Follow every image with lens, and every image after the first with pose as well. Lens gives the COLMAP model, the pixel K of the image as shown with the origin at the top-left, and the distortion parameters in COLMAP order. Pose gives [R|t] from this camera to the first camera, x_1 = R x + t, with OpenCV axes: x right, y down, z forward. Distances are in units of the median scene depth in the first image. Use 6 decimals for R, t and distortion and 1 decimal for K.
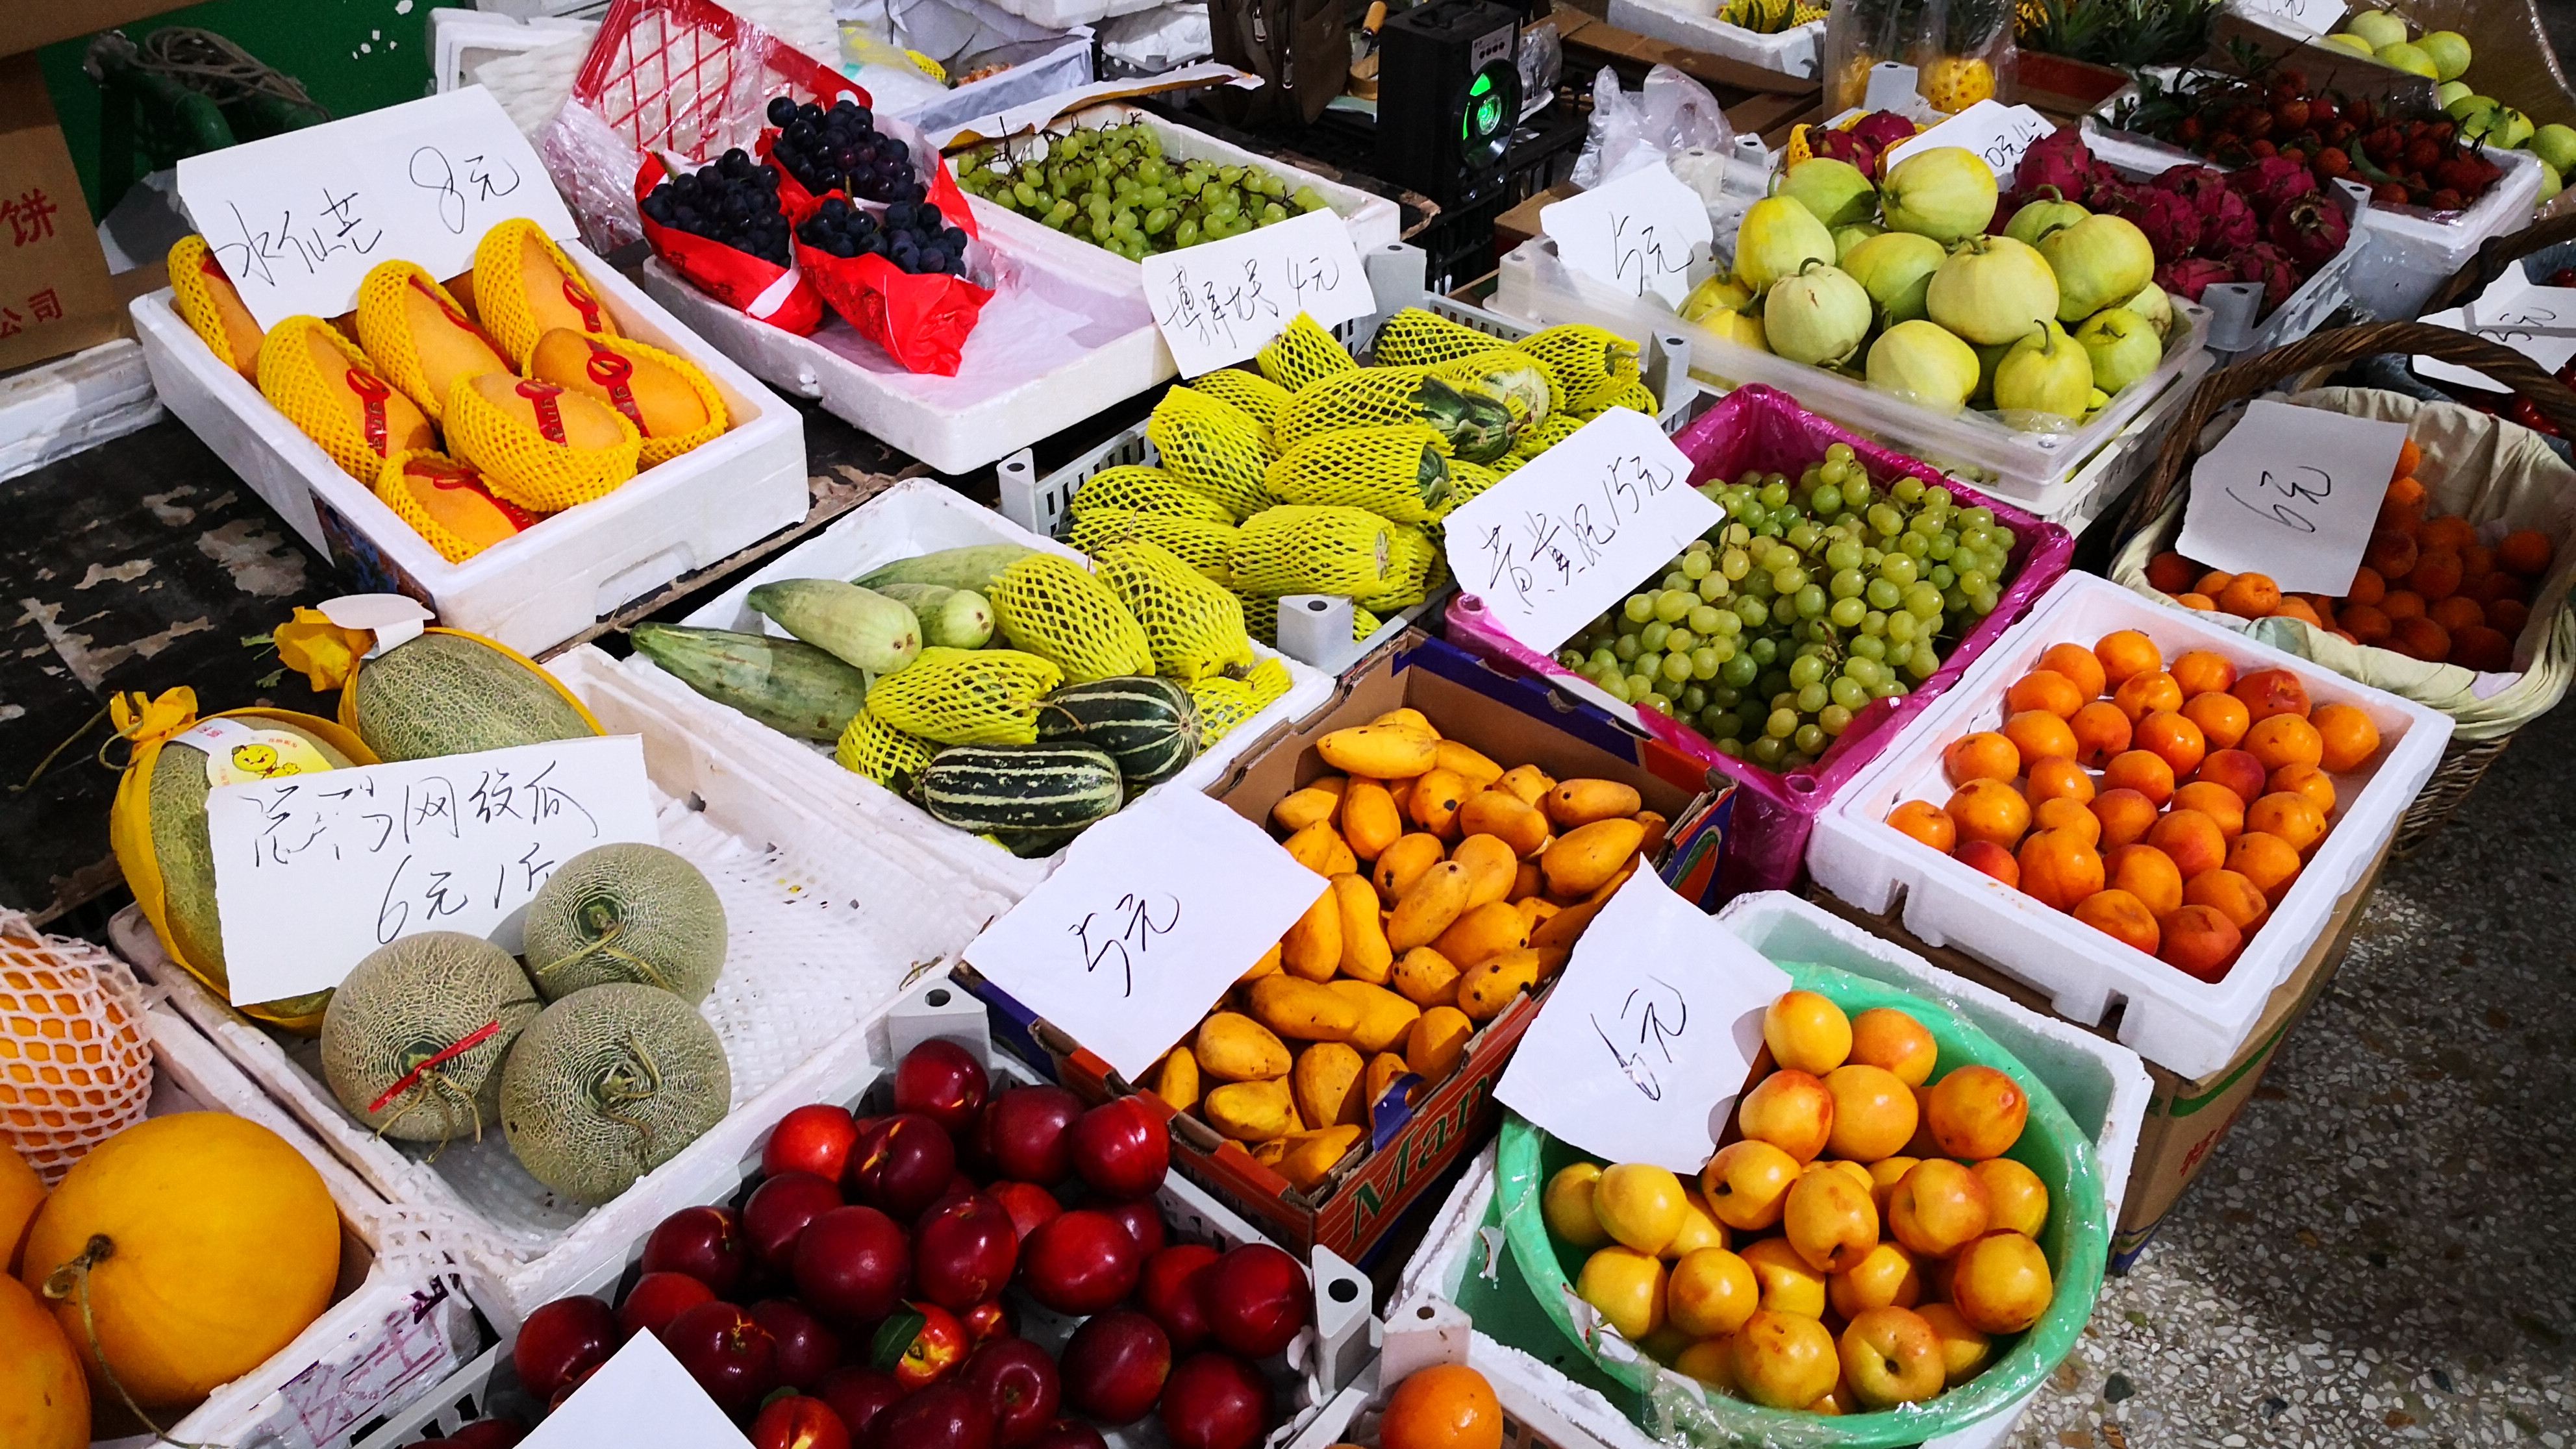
lens RADIAL K [[2103.1, 0, 1295.0], [0, 2103.1, 727.1], [0, 0, 1]] dist [0.007356, -0.027888]
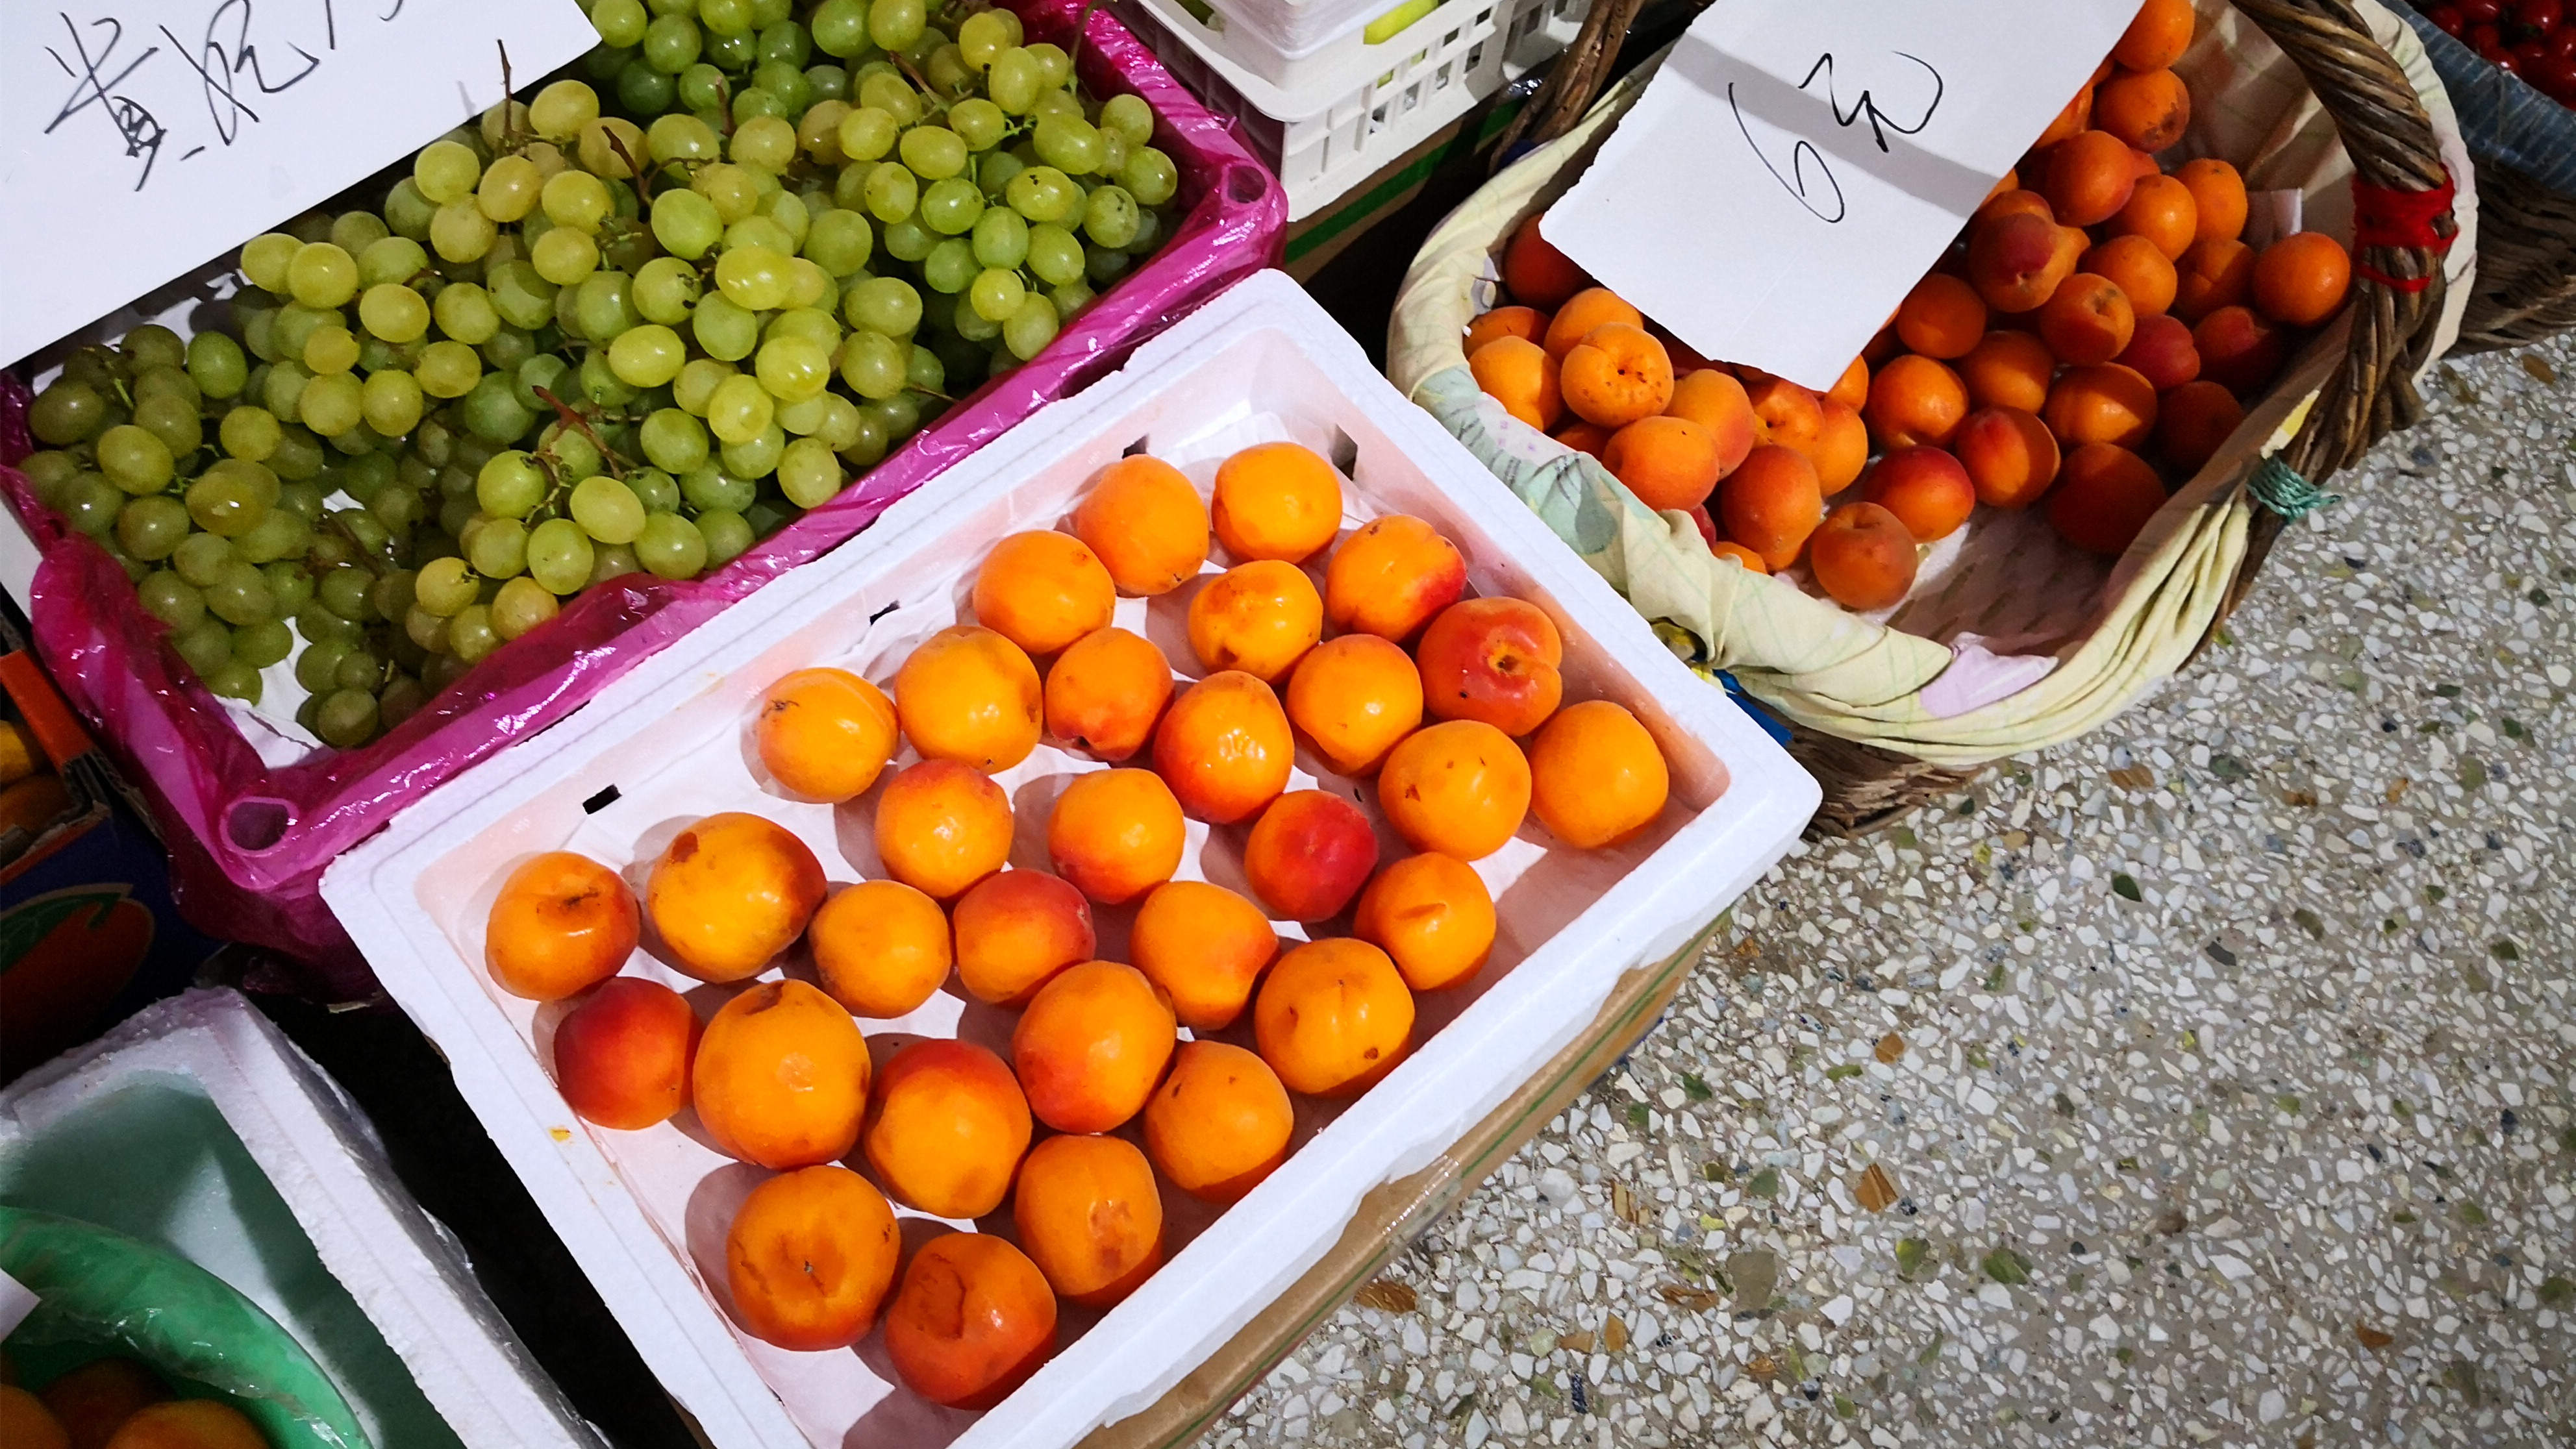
lens RADIAL K [[2103.1, 0, 1293.4], [0, 2103.1, 722.3], [0, 0, 1]] dist [0.007356, -0.027888]
pose [[0.989260, 0.145513, -0.013802, 0.445657], [-0.127717, 0.906457, 0.402522, -0.197770], [0.071083, -0.396436, 0.915306, 0.572401]]
